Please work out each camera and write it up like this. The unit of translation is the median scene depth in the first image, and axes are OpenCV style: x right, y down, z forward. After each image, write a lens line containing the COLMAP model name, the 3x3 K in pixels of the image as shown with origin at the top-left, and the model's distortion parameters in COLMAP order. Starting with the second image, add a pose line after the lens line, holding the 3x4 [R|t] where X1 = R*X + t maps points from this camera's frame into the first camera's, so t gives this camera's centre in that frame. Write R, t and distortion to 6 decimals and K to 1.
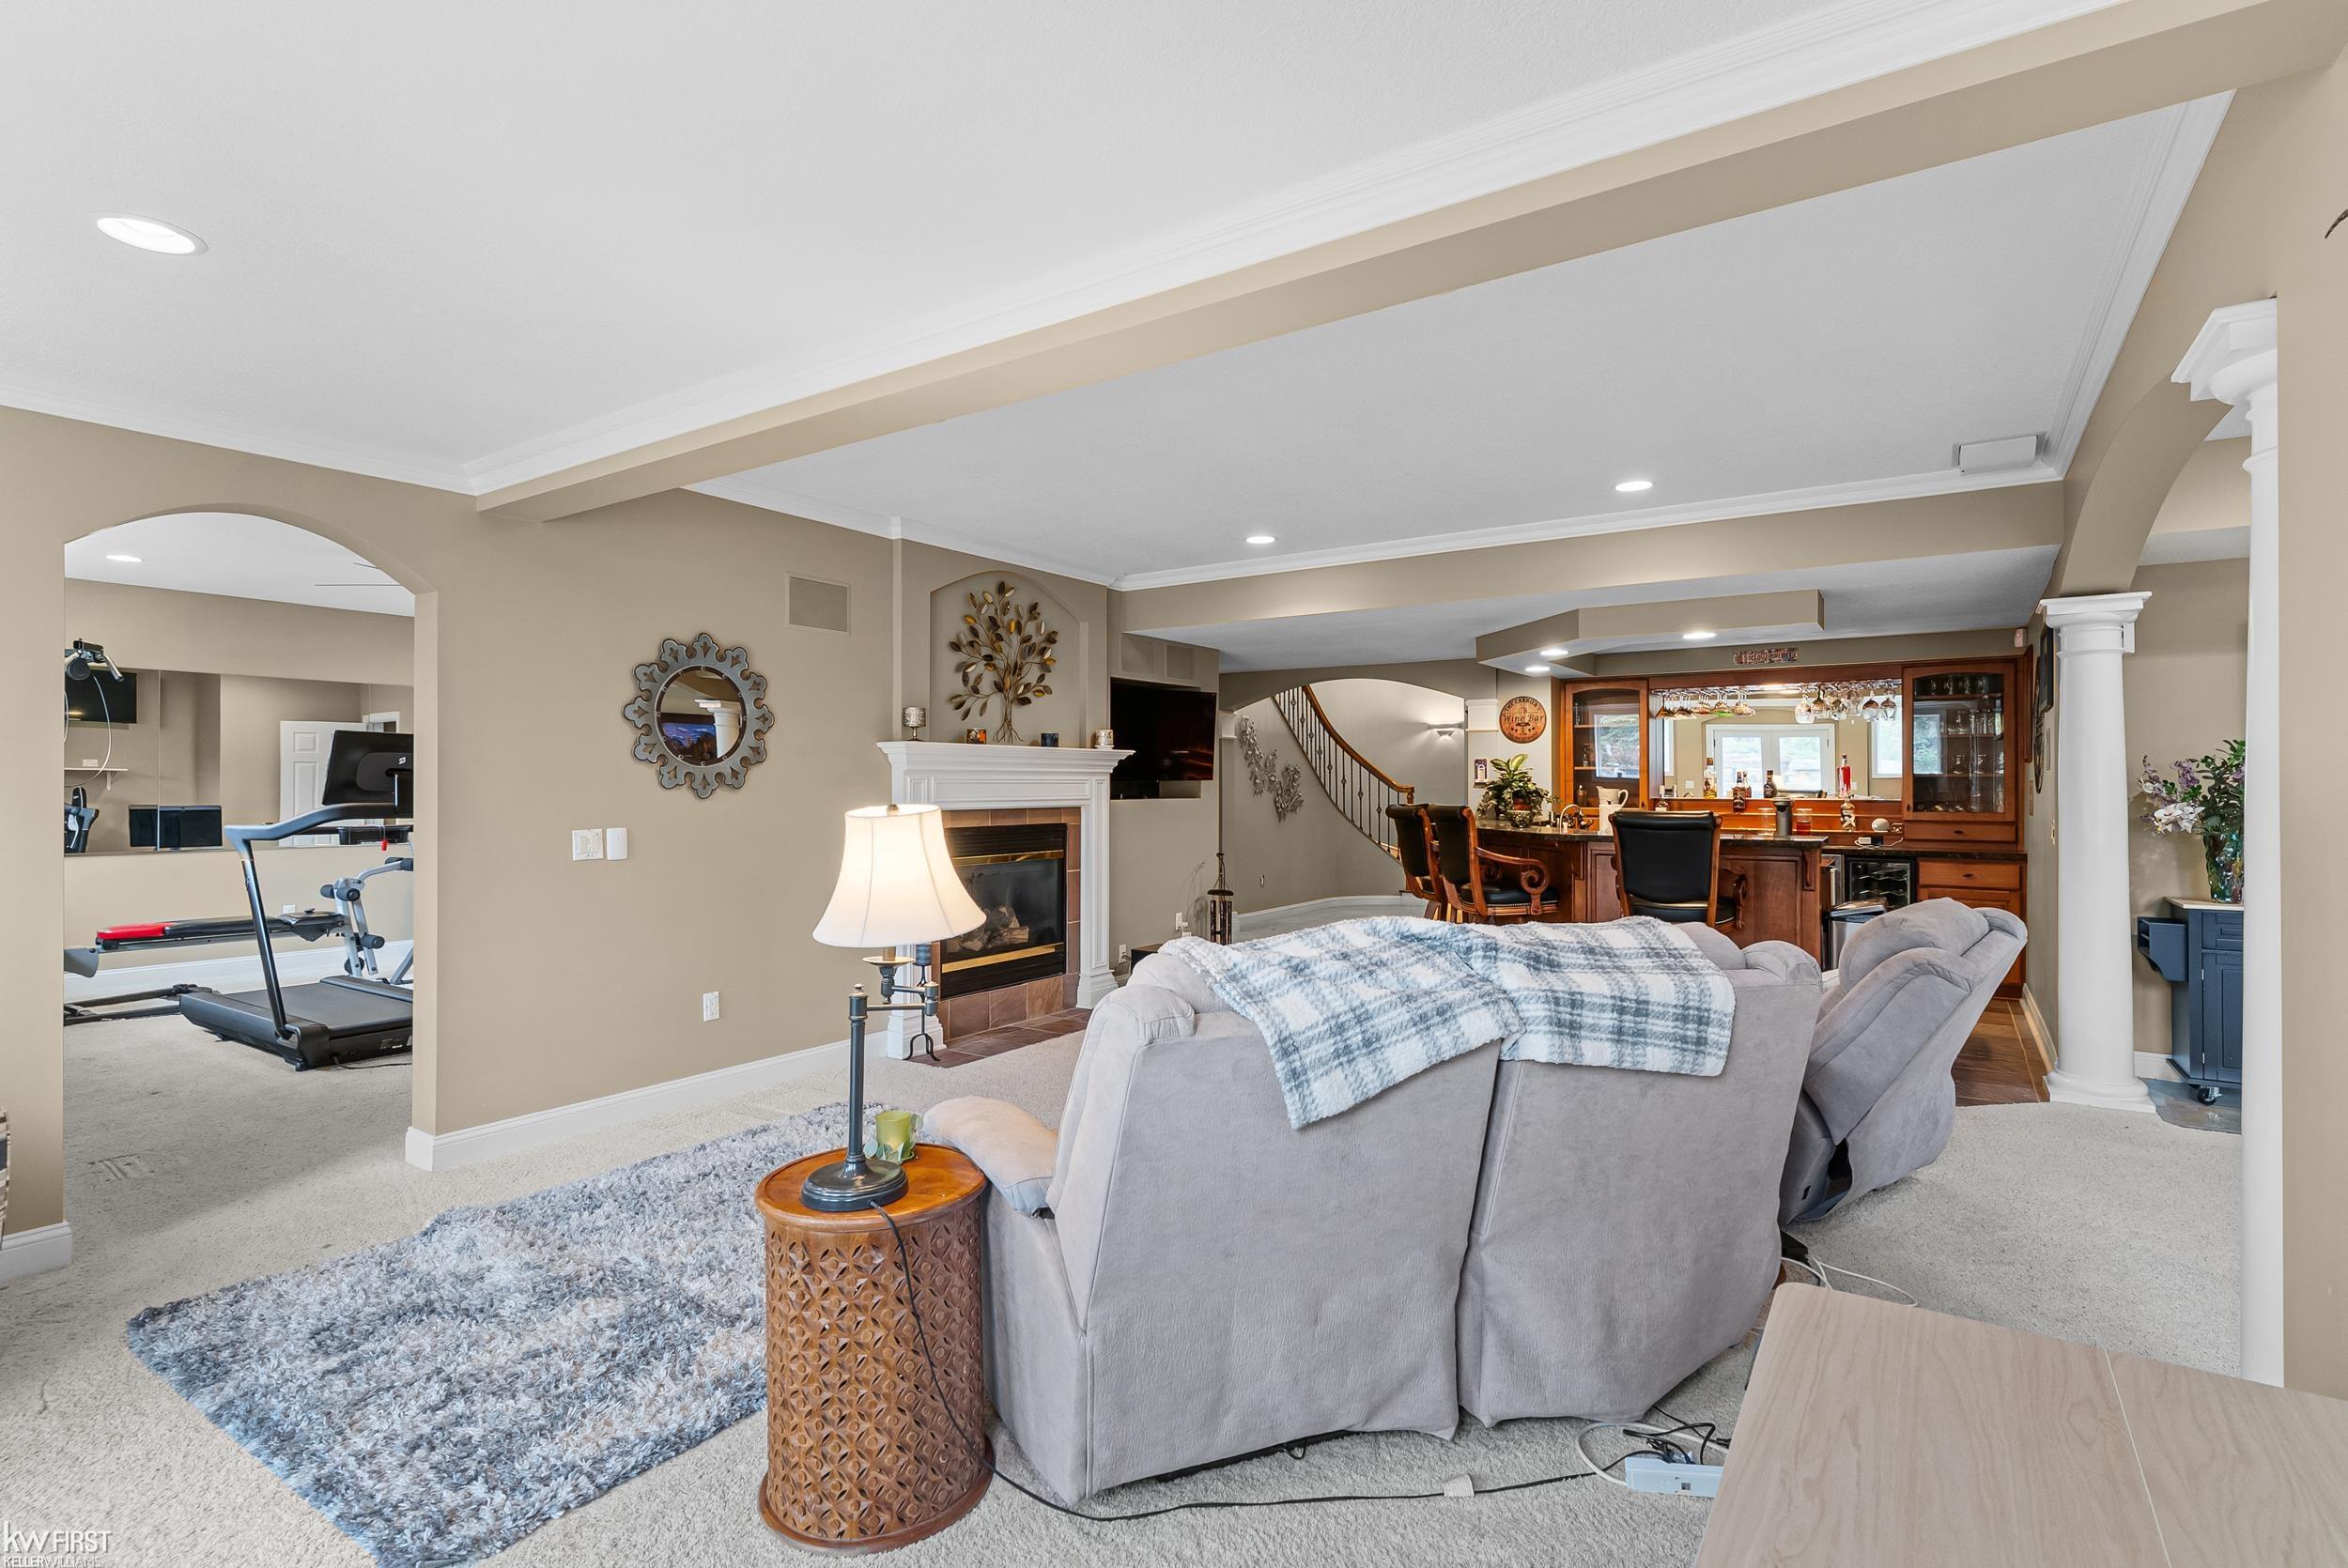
lens RADIAL K [[1125.4, 0, 1160.8], [0, 1125.4, 781.1], [0, 0, 1]] dist [0.004972, 0.000410]
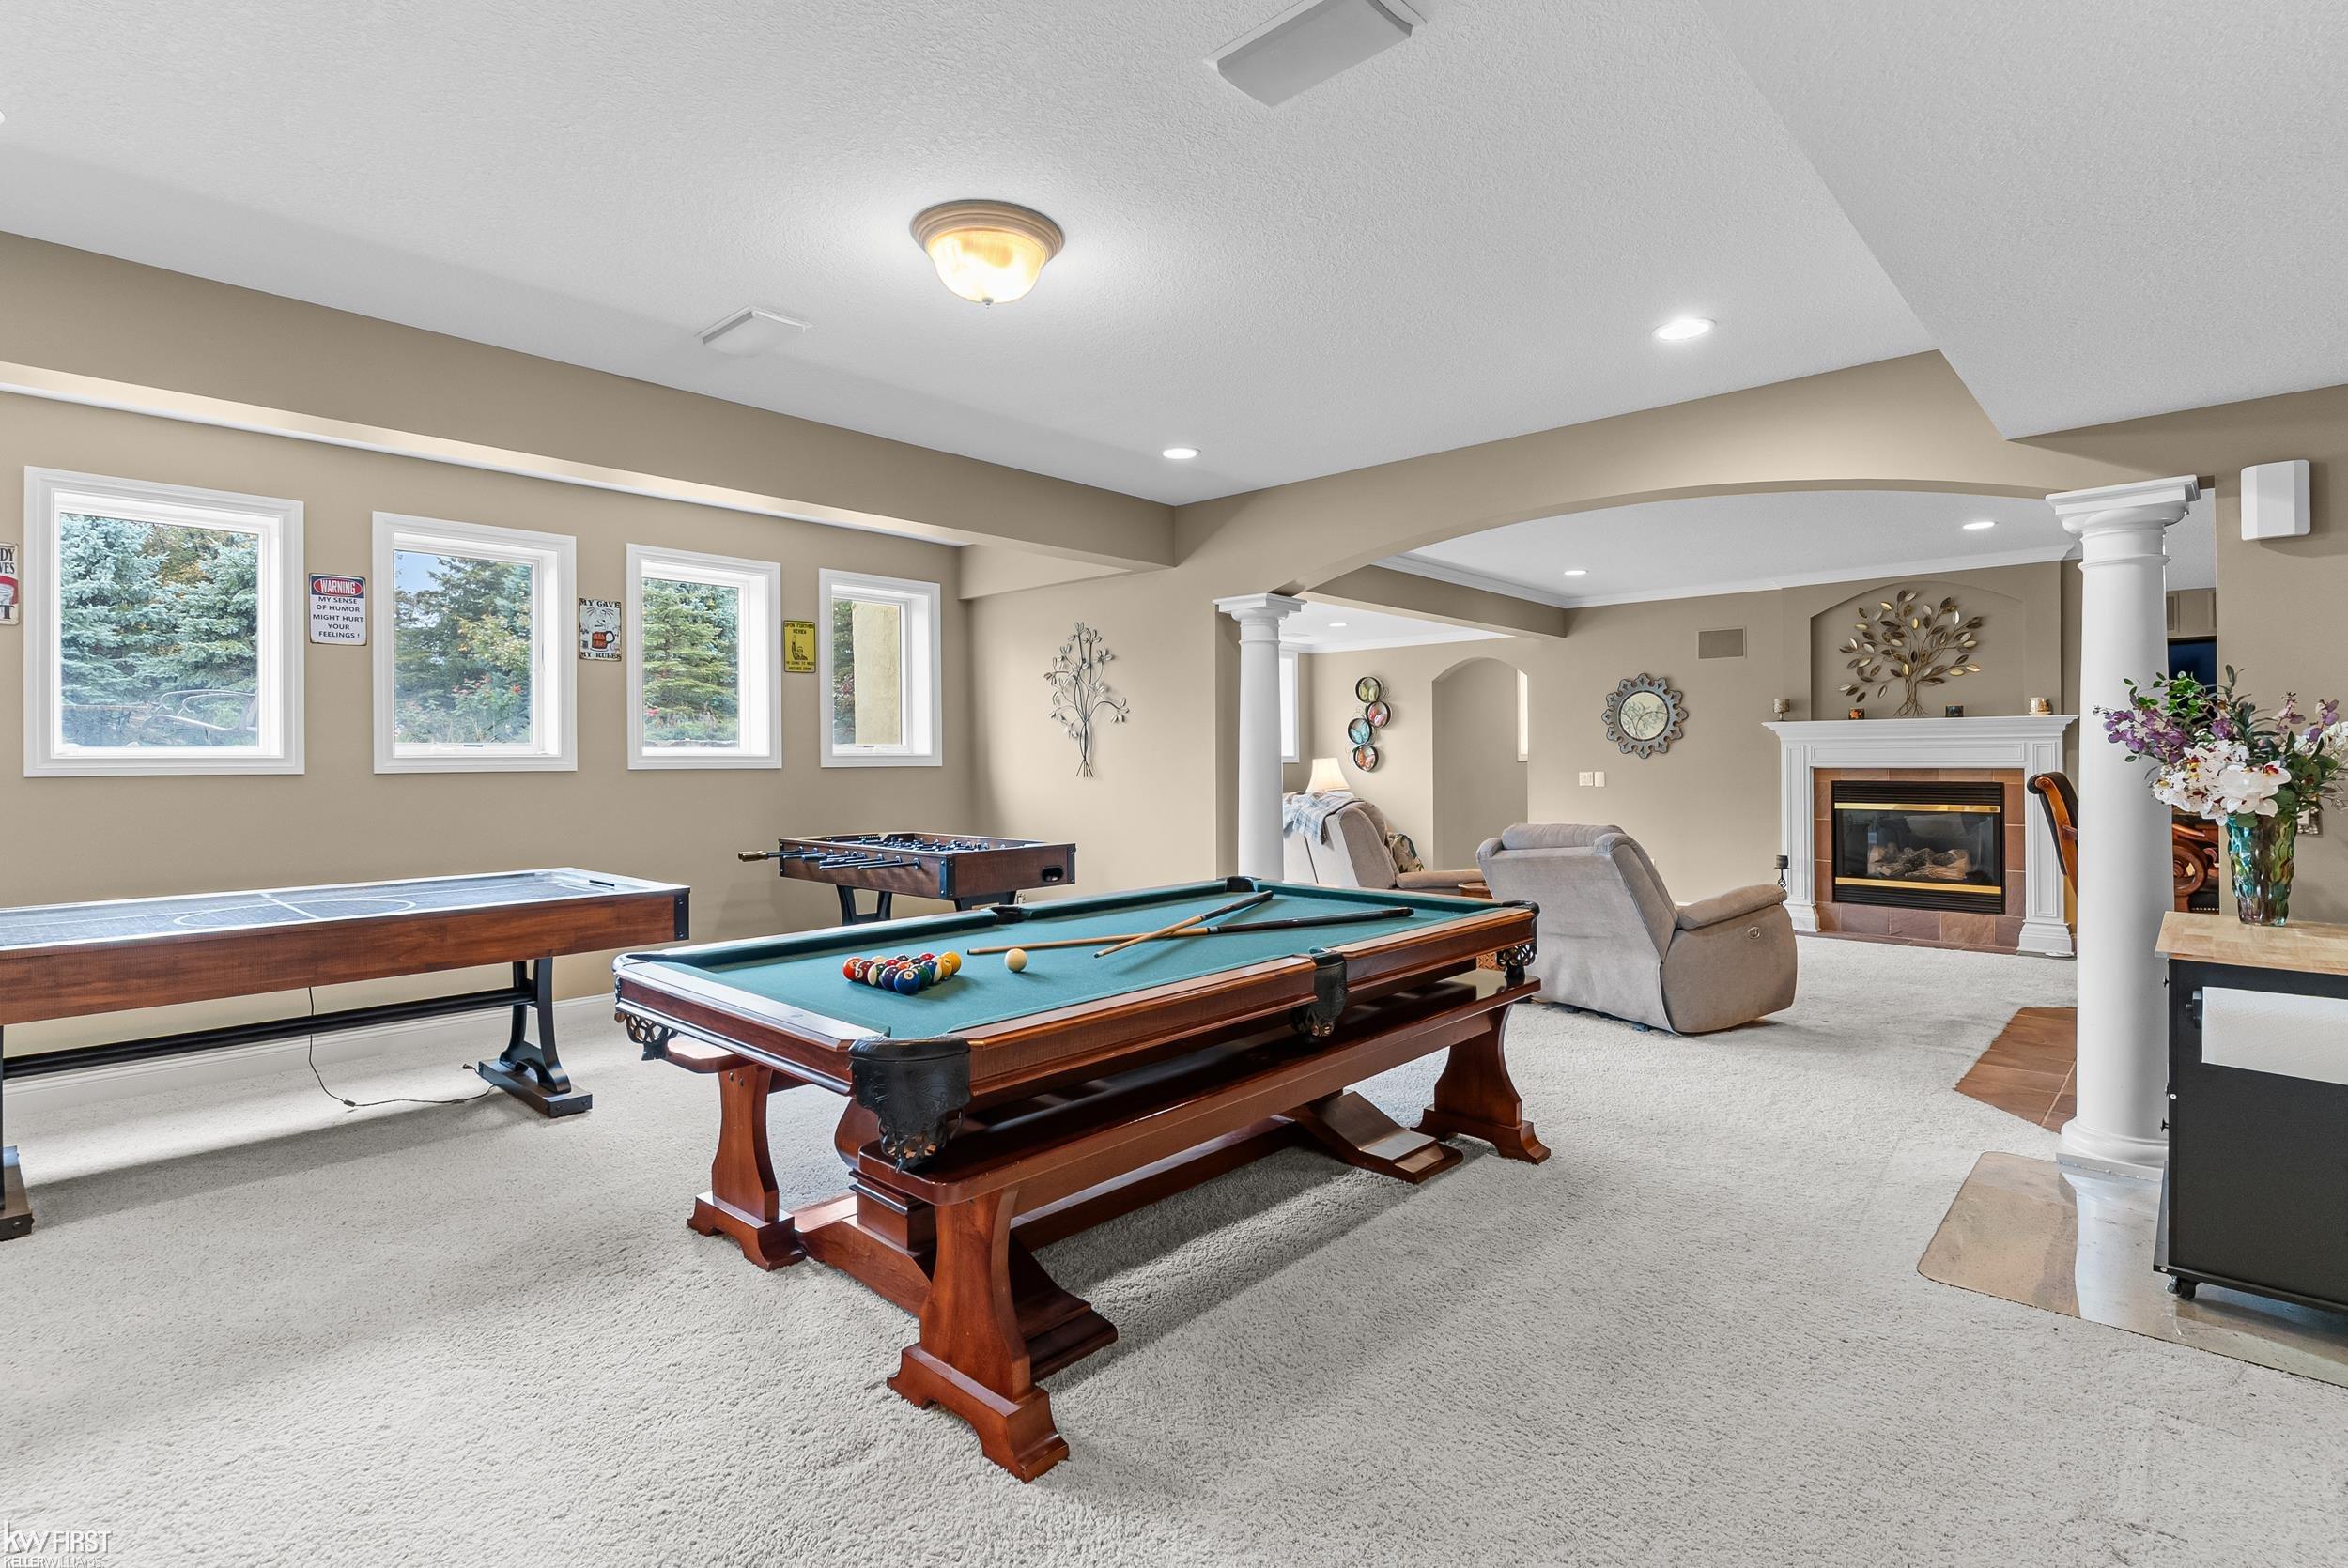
lens RADIAL K [[1125.4, 0, 1172.5], [0, 1125.4, 768.4], [0, 0, 1]] dist [0.004972, 0.000410]
pose [[-0.149218, 0.008330, -0.988769, 1.258583], [0.007993, 0.999942, 0.007218, 0.009153], [0.988772, -0.006826, -0.149276, 0.371503]]
